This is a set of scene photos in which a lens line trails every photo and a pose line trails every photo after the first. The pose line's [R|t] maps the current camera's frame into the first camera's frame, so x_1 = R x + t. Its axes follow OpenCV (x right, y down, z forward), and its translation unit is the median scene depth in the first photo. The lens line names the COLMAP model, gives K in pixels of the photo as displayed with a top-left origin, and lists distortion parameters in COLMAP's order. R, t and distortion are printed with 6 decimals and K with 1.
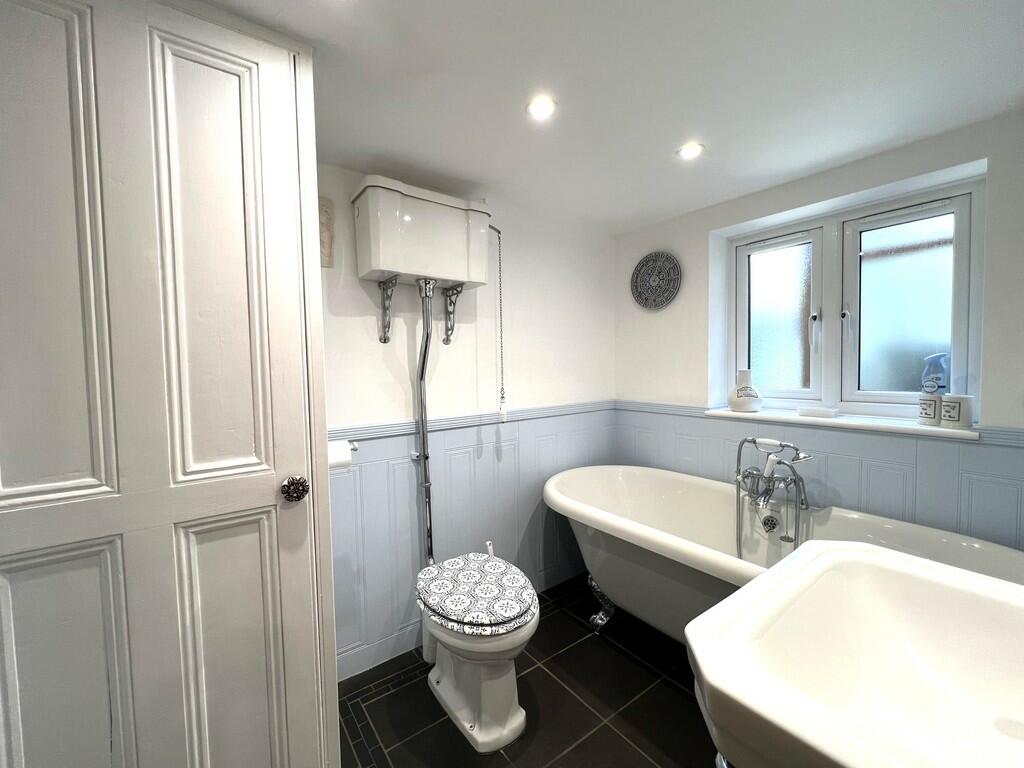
lens RADIAL K [[425.8, 0, 515.7], [0, 425.8, 384.9], [0, 0, 1]] dist [-0.003168, 0.000804]
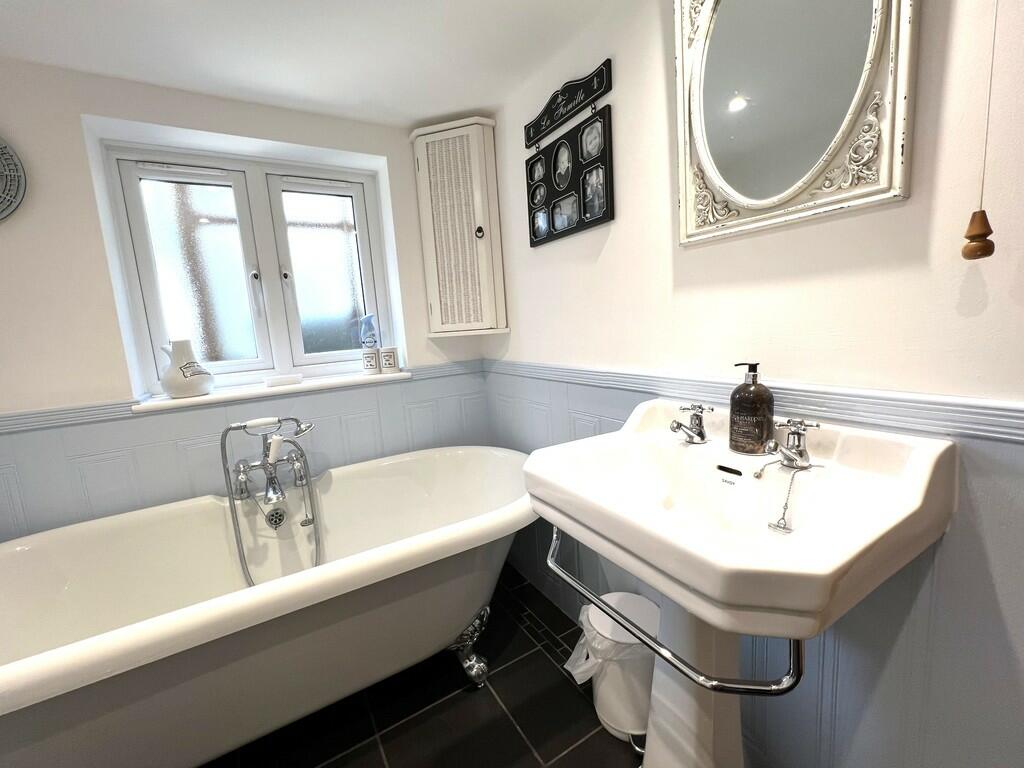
lens RADIAL K [[425.8, 0, 513.7], [0, 425.8, 379.6], [0, 0, 1]] dist [-0.003168, 0.000804]
pose [[0.094863, -0.123298, 0.987825, -0.152687], [0.113176, 0.987202, 0.112351, 0.016828], [-0.989036, 0.101140, 0.107603, 0.423915]]
